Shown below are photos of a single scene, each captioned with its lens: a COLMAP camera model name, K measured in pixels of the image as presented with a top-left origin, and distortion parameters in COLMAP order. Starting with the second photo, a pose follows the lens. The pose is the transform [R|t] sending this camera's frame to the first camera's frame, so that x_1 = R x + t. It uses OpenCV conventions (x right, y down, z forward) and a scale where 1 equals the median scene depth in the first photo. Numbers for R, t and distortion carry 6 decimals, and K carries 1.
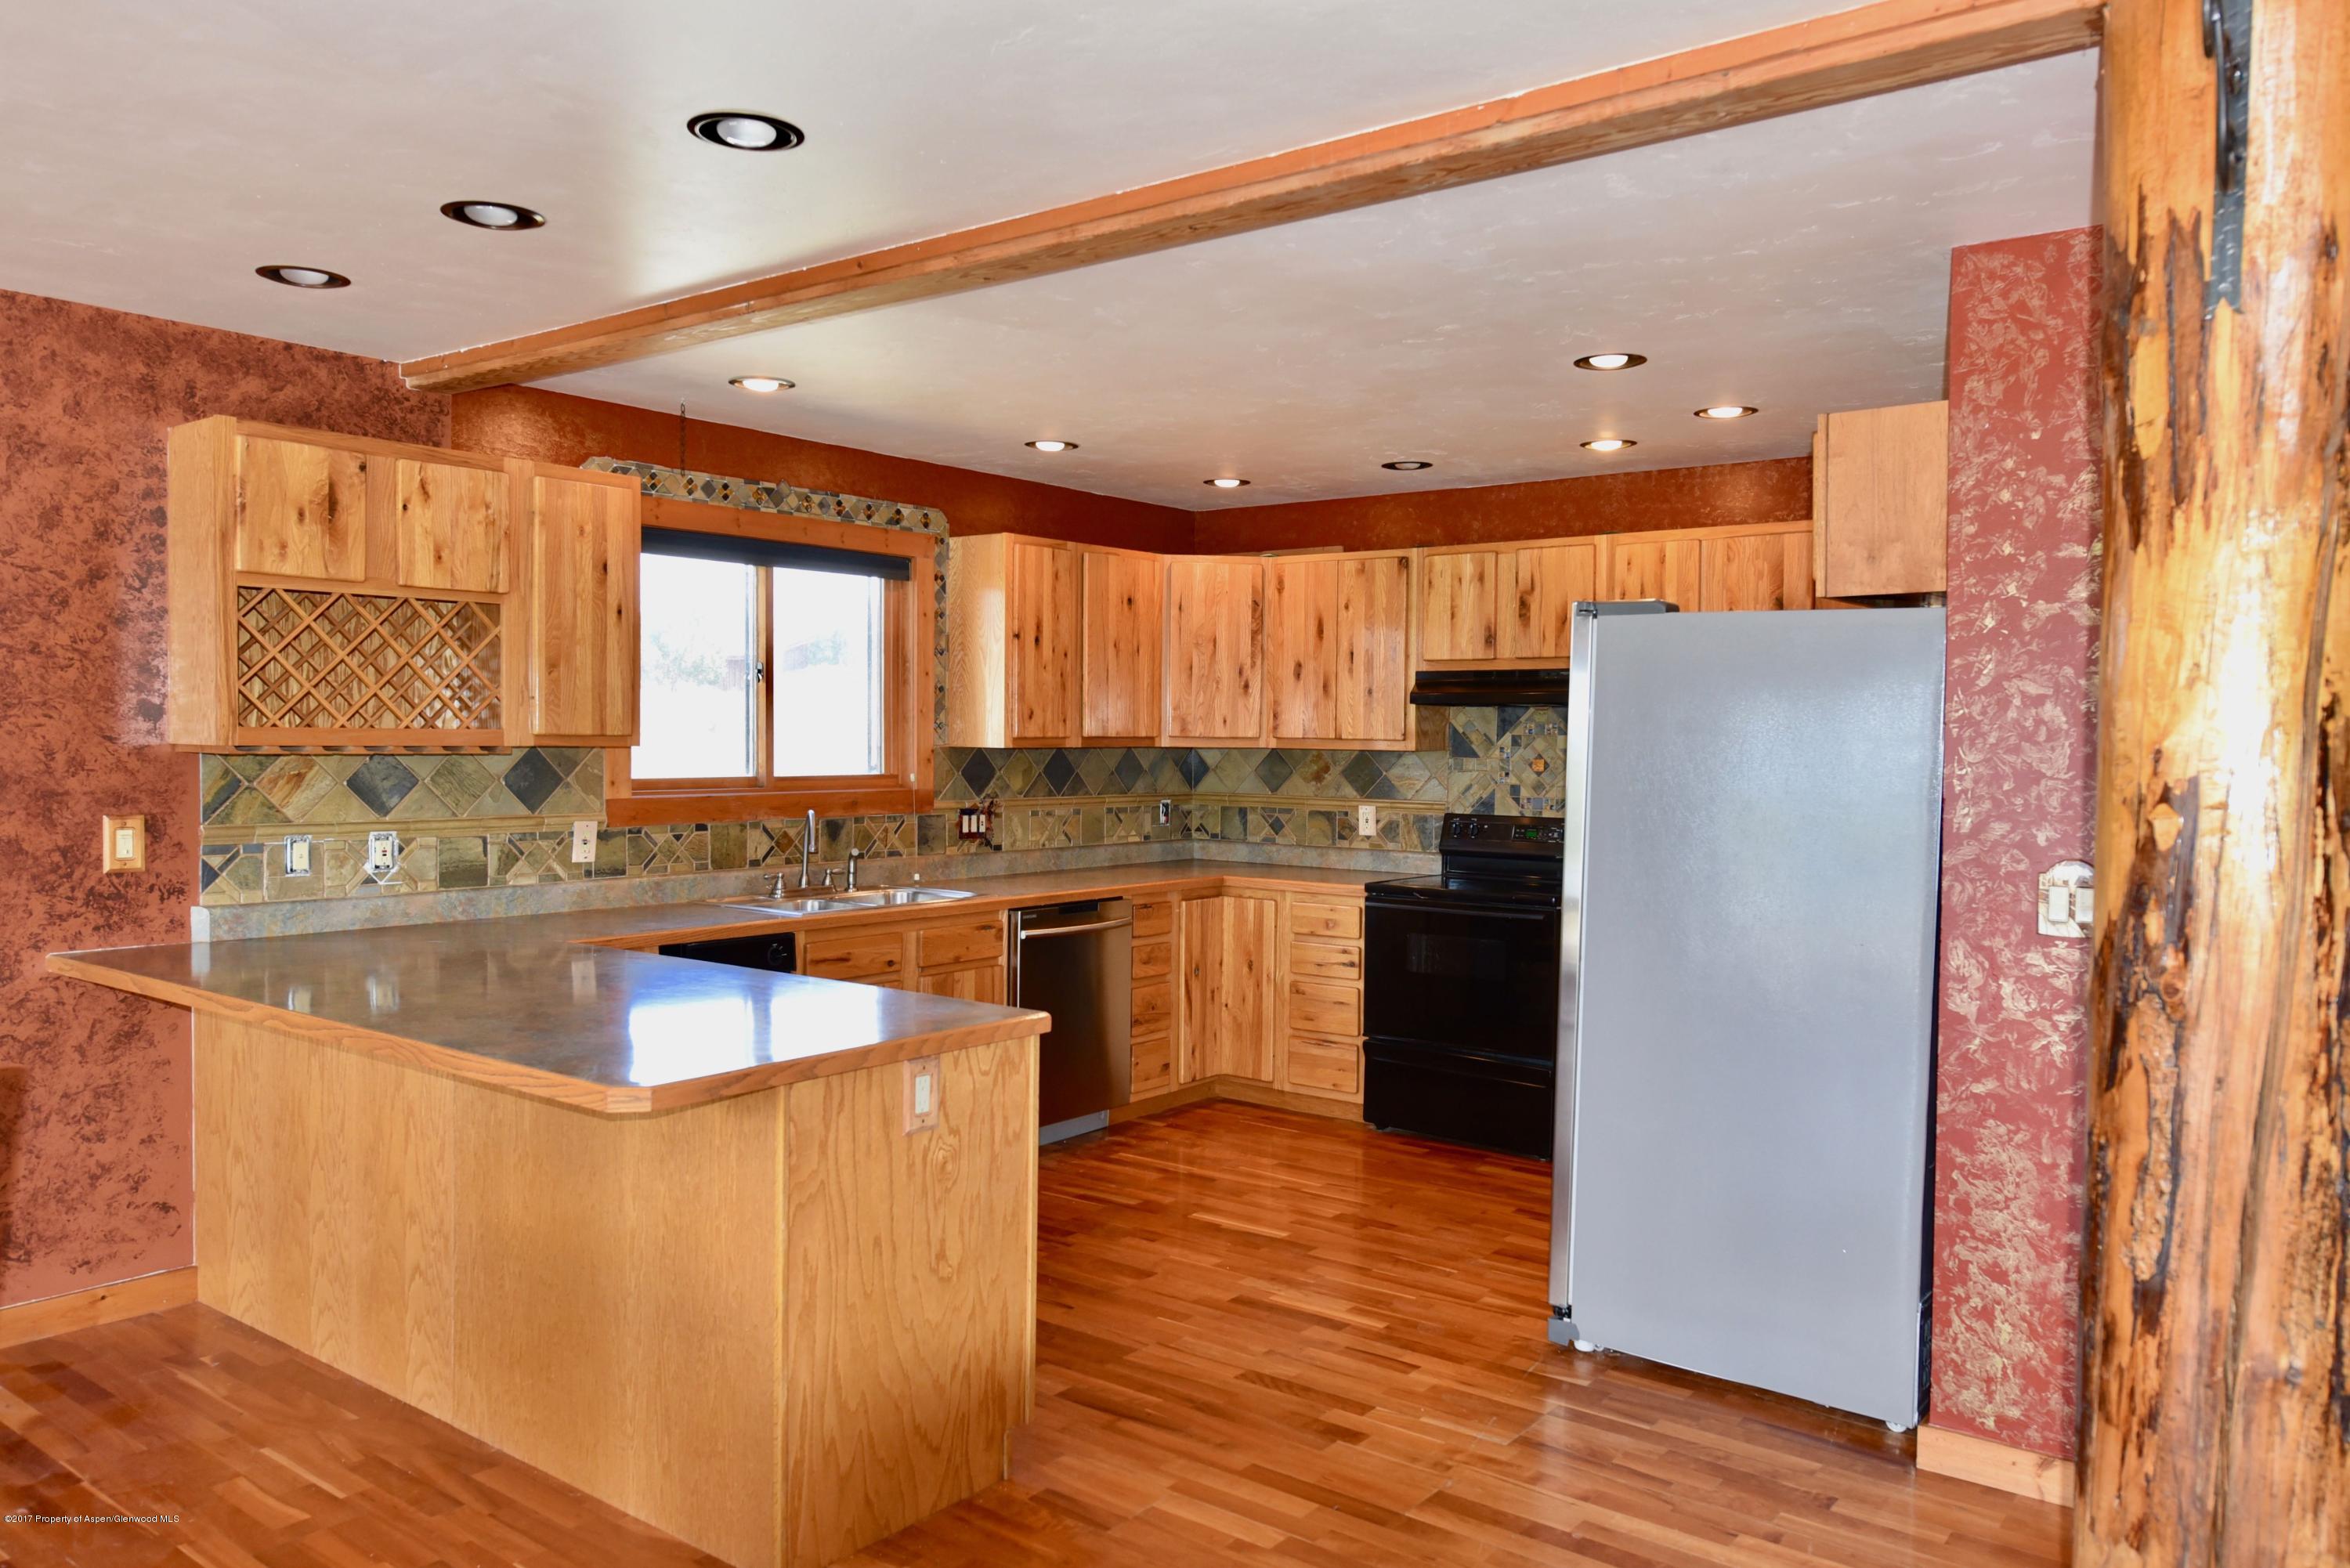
lens RADIAL K [[1546.2, 0, 1187.2], [0, 1546.2, 782.5], [0, 0, 1]] dist [0.013626, -0.017759]
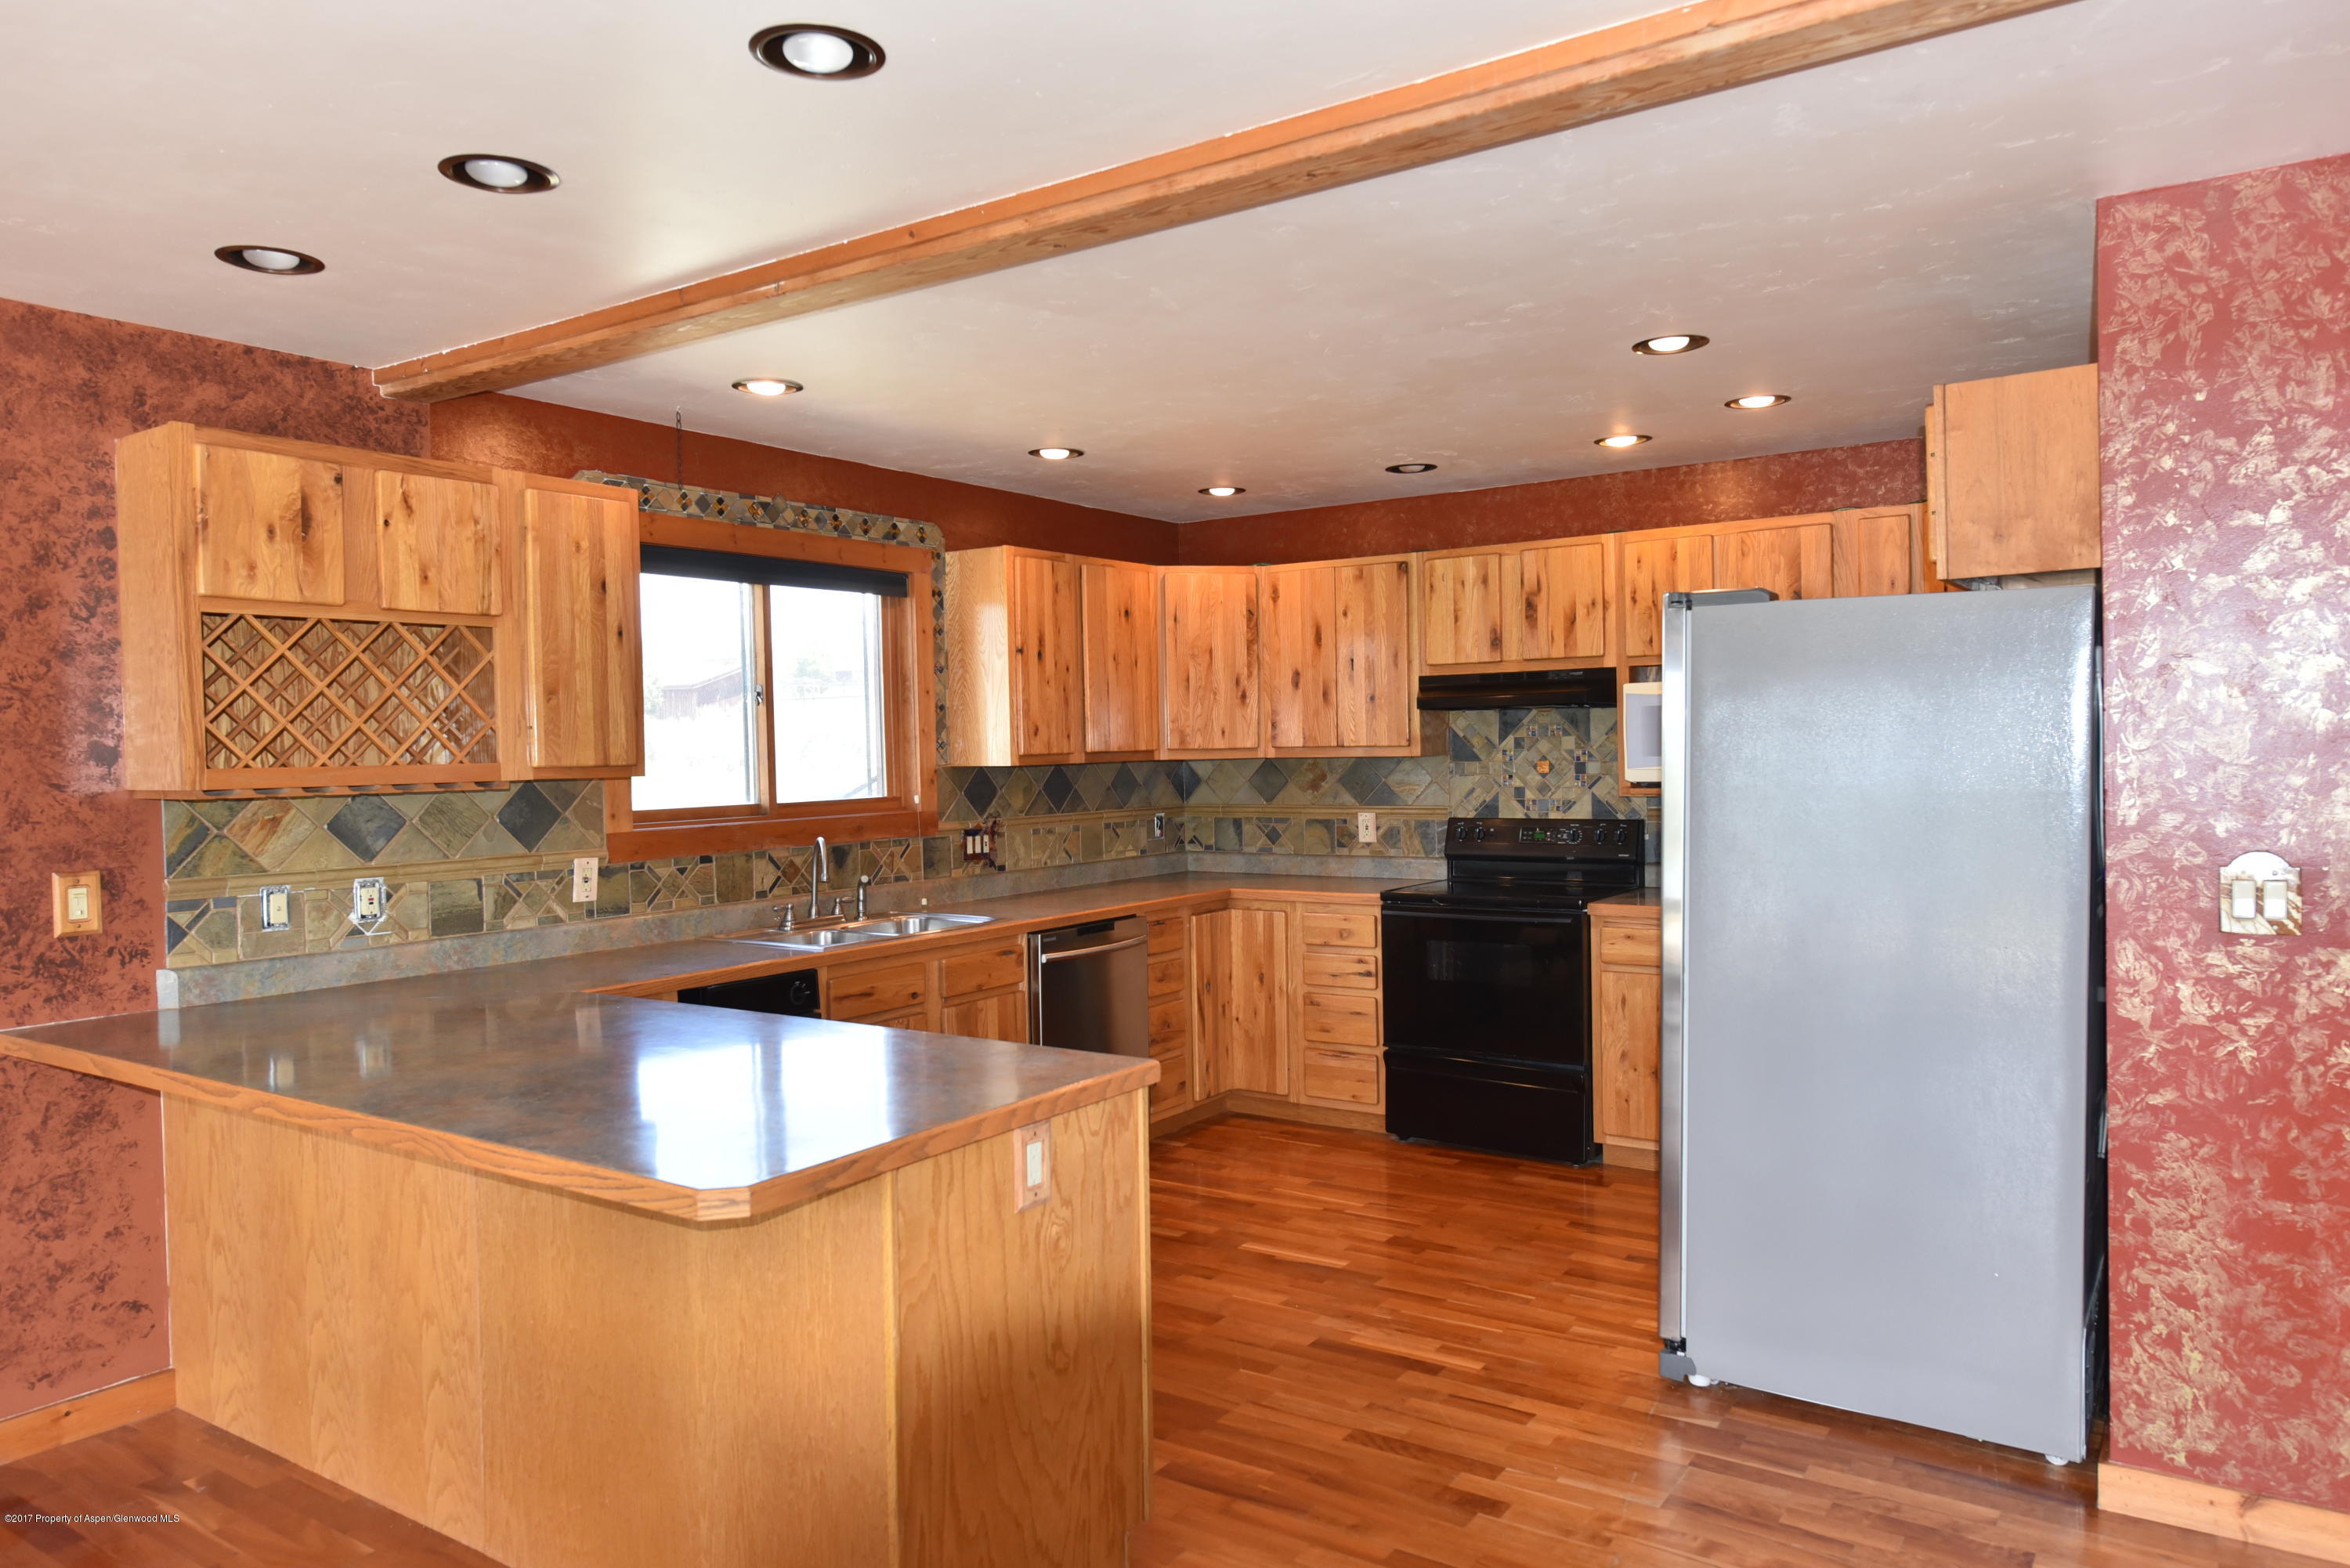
lens RADIAL K [[1441.2, 0, 1176.3], [0, 1441.2, 783.4], [0, 0, 1]] dist [0.010660, -0.009650]
pose [[0.998081, -0.031532, 0.053297, -0.118884], [0.031826, 0.999482, -0.004691, -0.007179], [-0.053121, 0.006378, 0.998568, 0.166116]]
